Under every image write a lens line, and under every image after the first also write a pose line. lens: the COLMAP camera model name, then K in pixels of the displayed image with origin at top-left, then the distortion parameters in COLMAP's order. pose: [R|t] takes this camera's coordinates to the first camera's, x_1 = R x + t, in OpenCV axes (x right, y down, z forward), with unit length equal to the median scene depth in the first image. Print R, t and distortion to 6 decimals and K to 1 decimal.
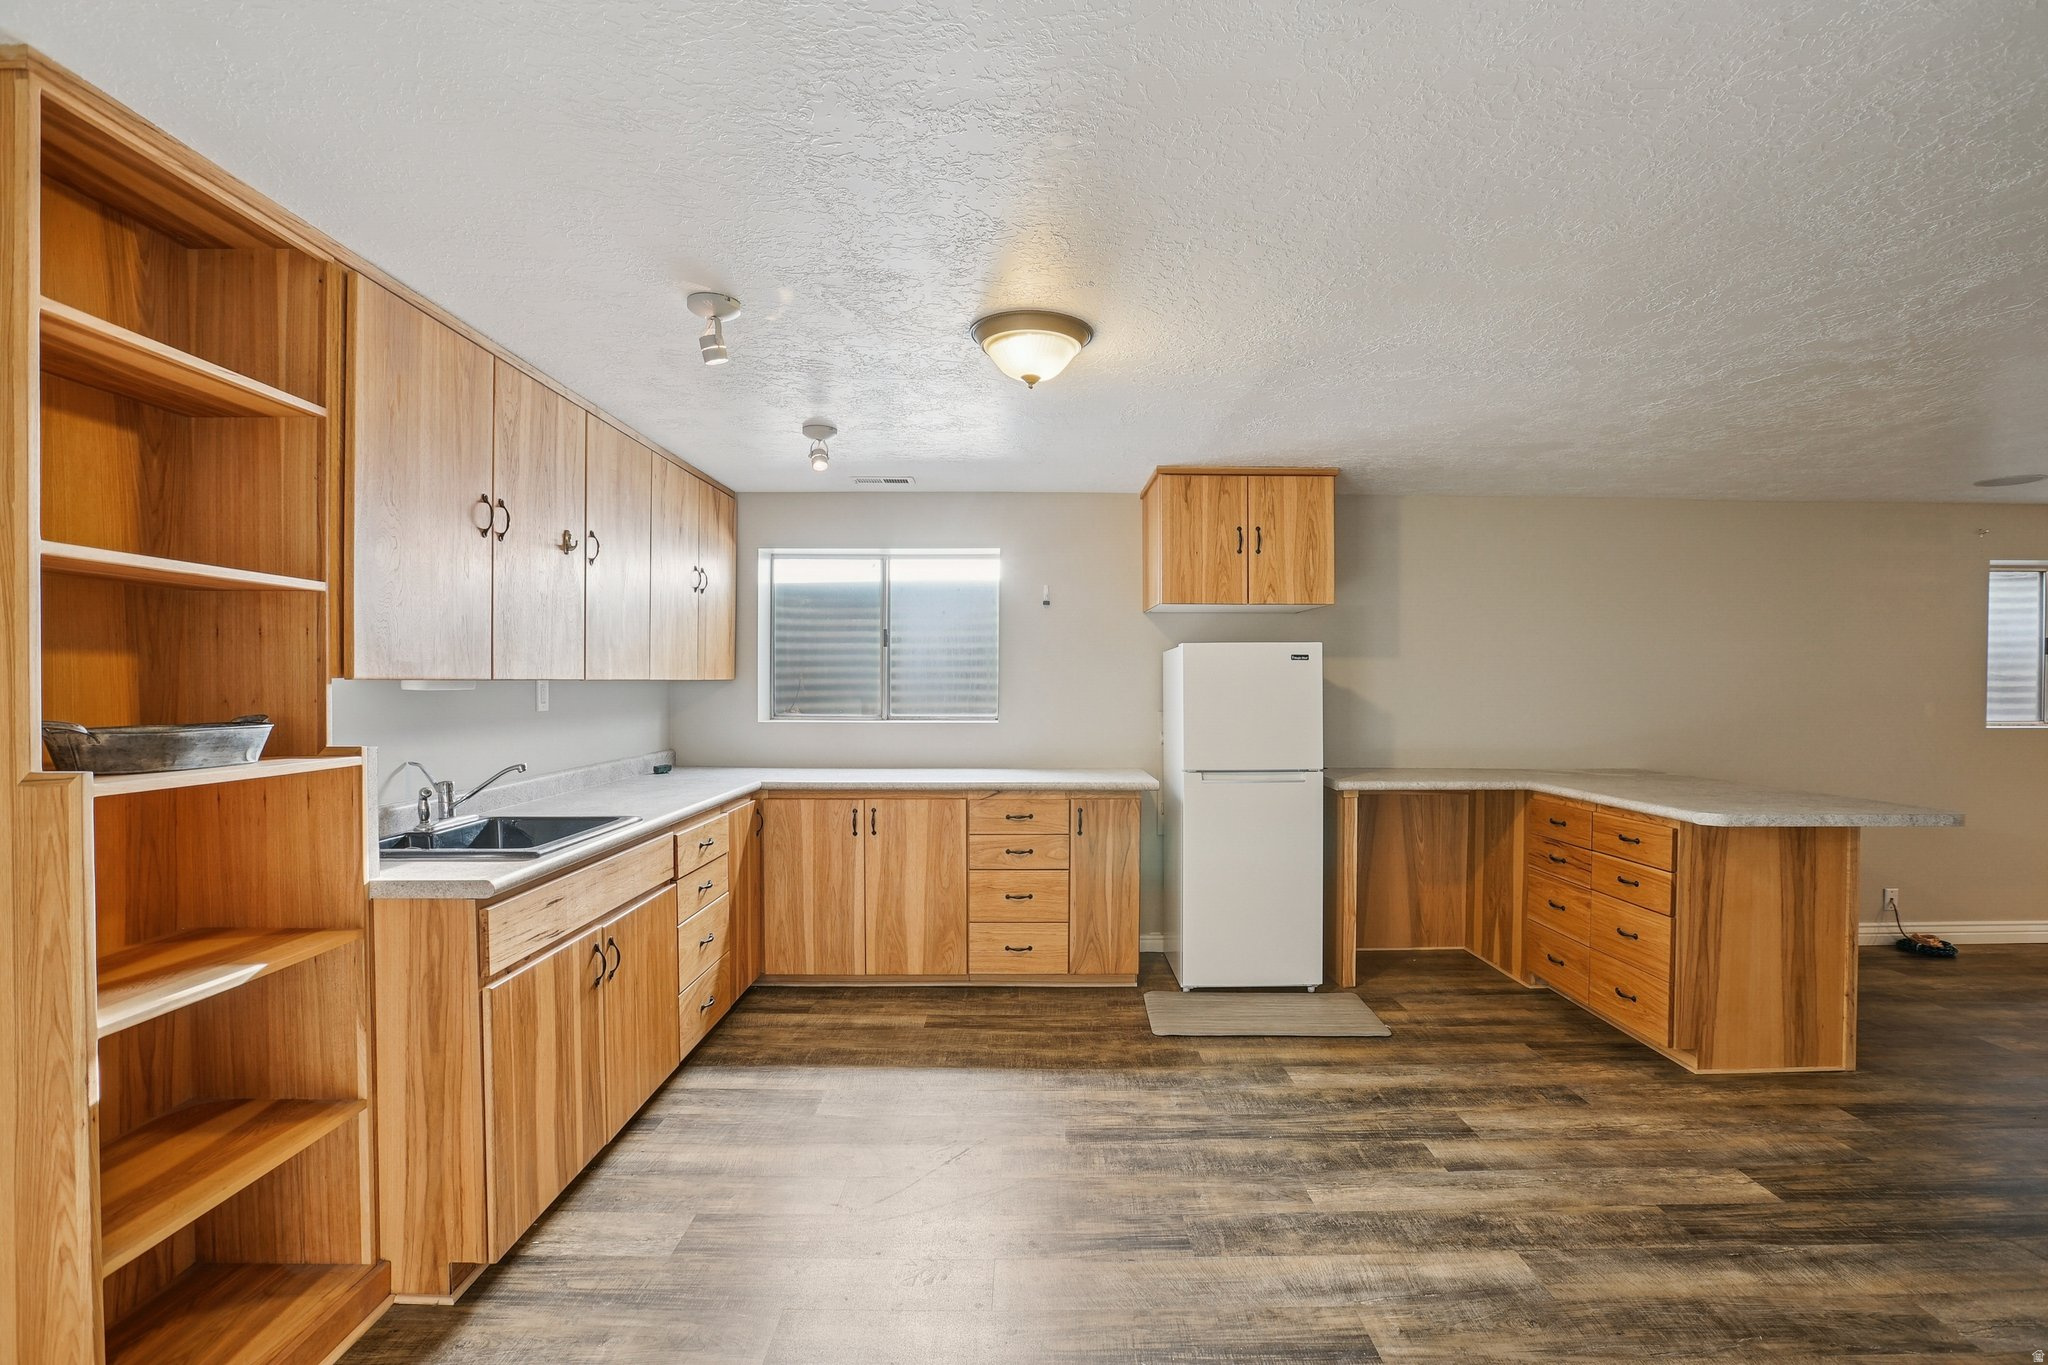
lens RADIAL K [[941.4, 0, 1008.2], [0, 941.4, 684.4], [0, 0, 1]] dist [-0.045062, 0.009828]
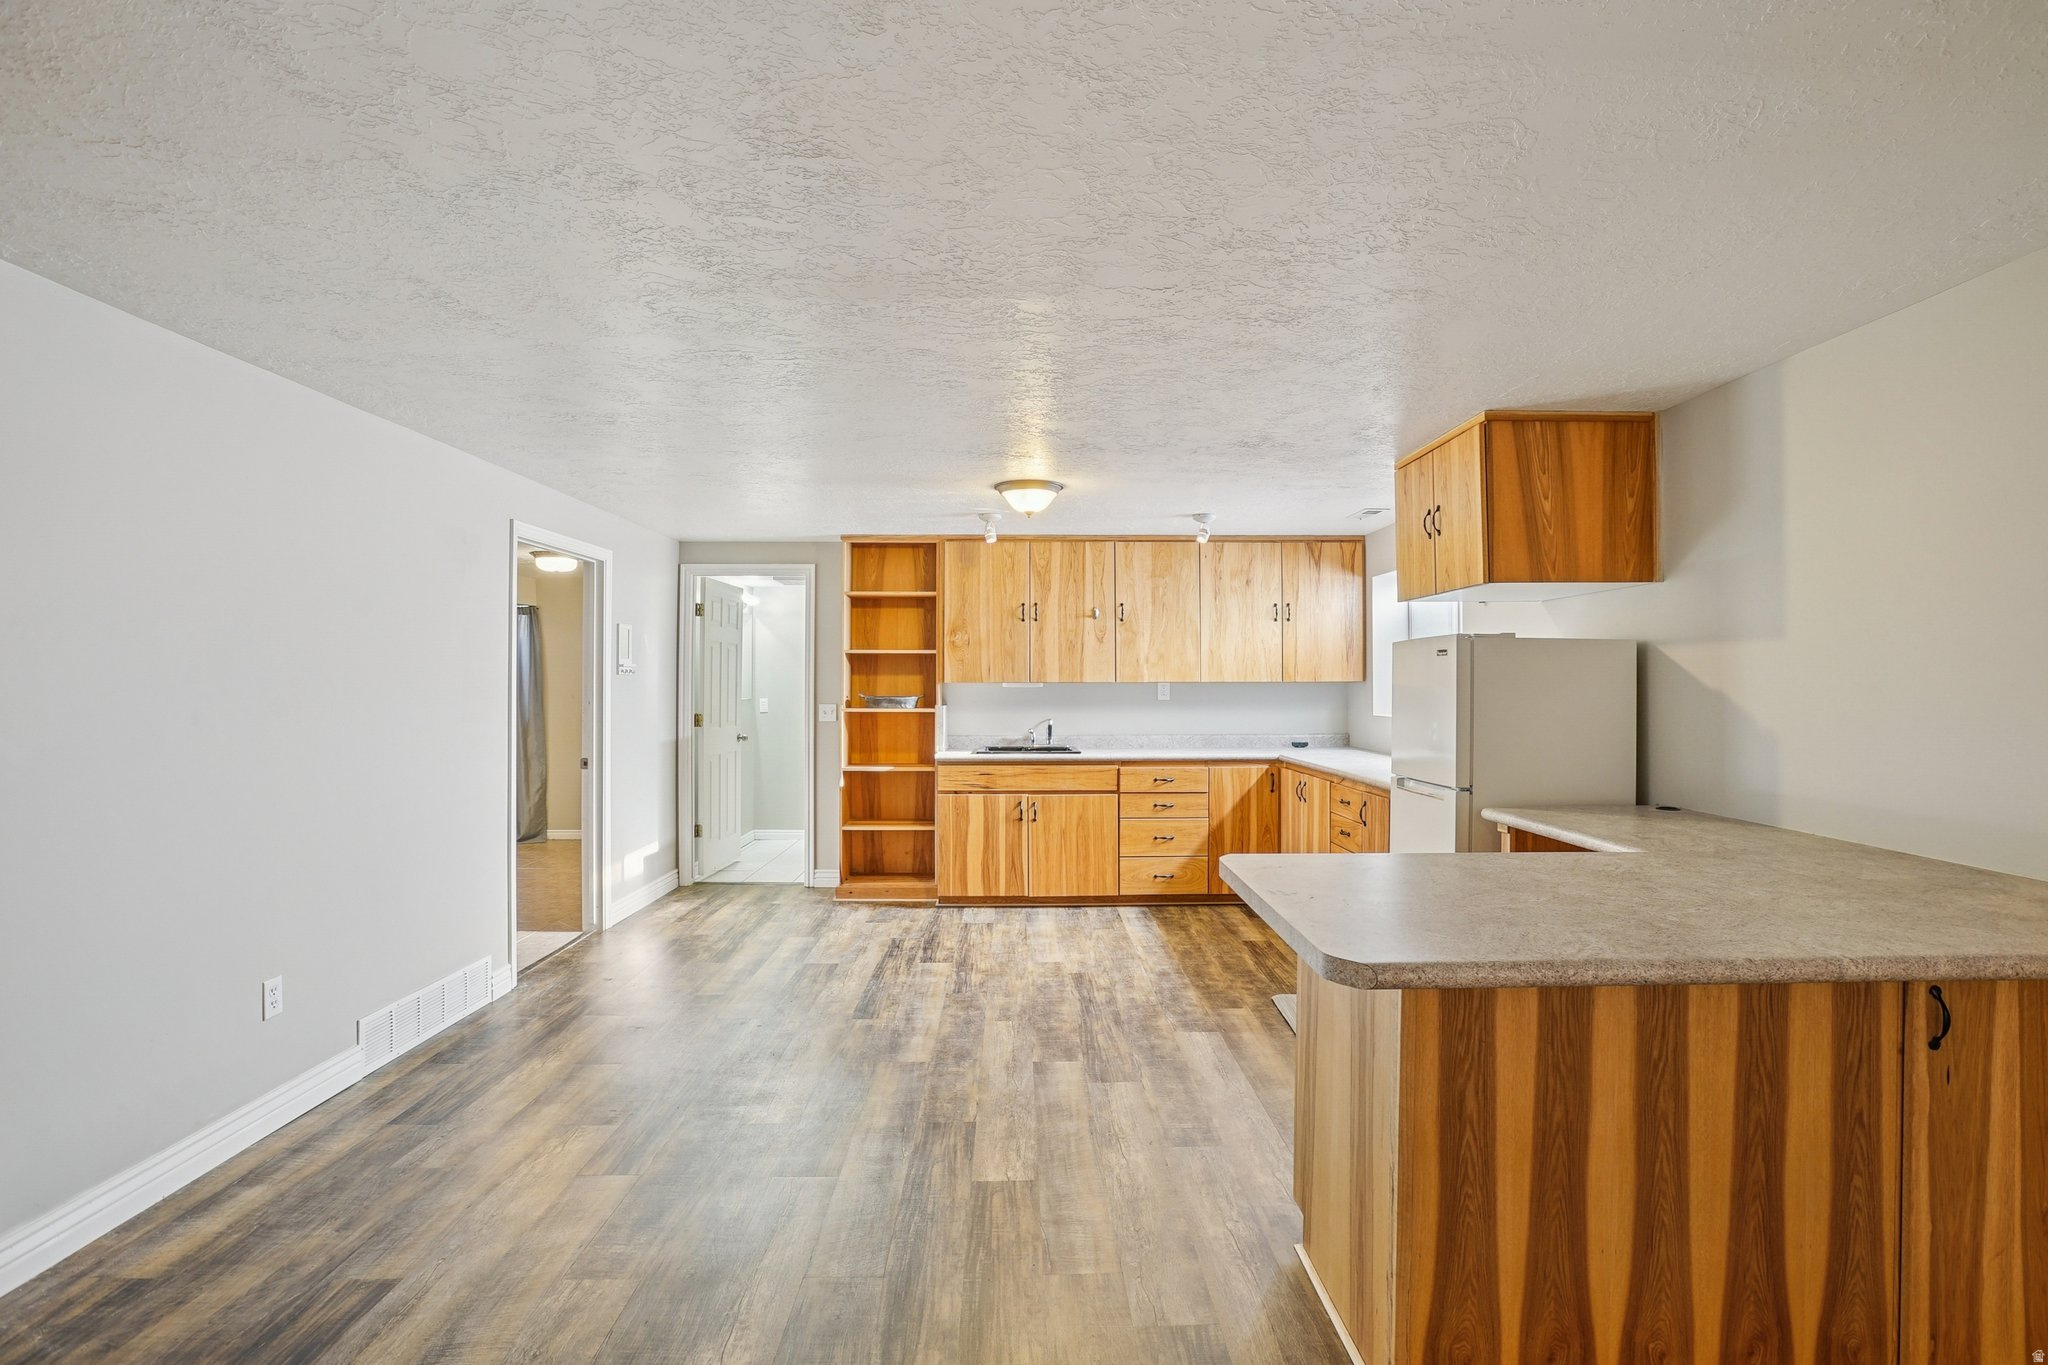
lens RADIAL K [[941.4, 0, 1049.8], [0, 941.4, 673.7], [0, 0, 1]] dist [-0.045062, 0.009828]
pose [[0.043412, -0.006108, -0.999039, 1.681046], [0.003808, 0.999975, -0.005948, -0.011767], [0.999050, -0.003546, 0.043434, 0.903453]]
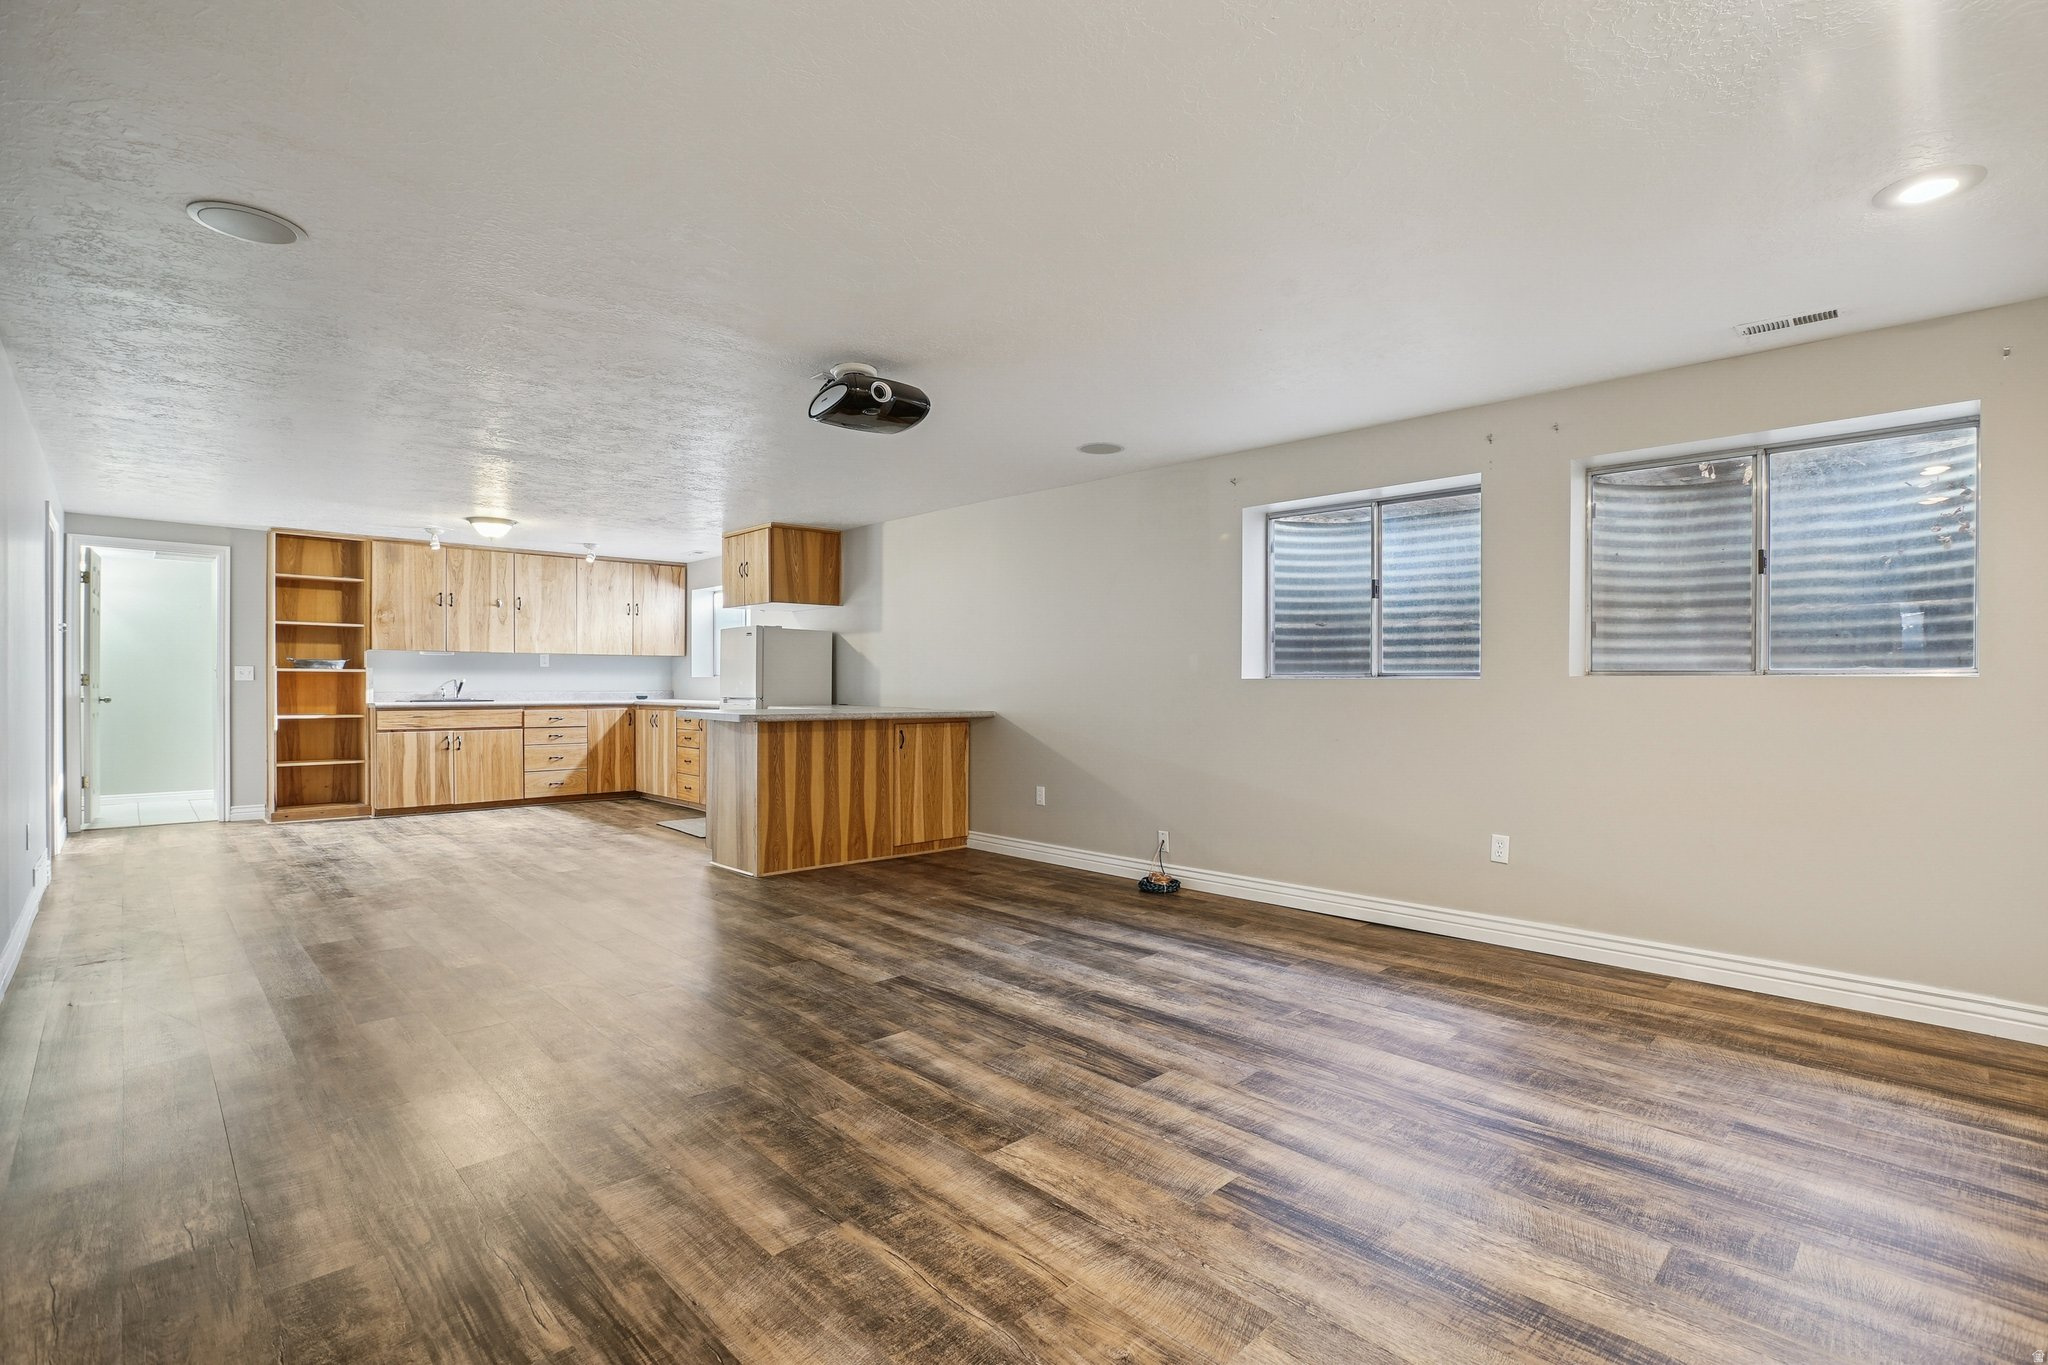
lens RADIAL K [[941.4, 0, 1025.9], [0, 941.4, 681.7], [0, 0, 1]] dist [-0.045062, 0.009828]
pose [[0.708183, 0.004595, -0.706013, 2.857469], [-0.002956, 0.999989, 0.003544, 0.076173], [0.706022, -0.000423, 0.708190, 0.170059]]
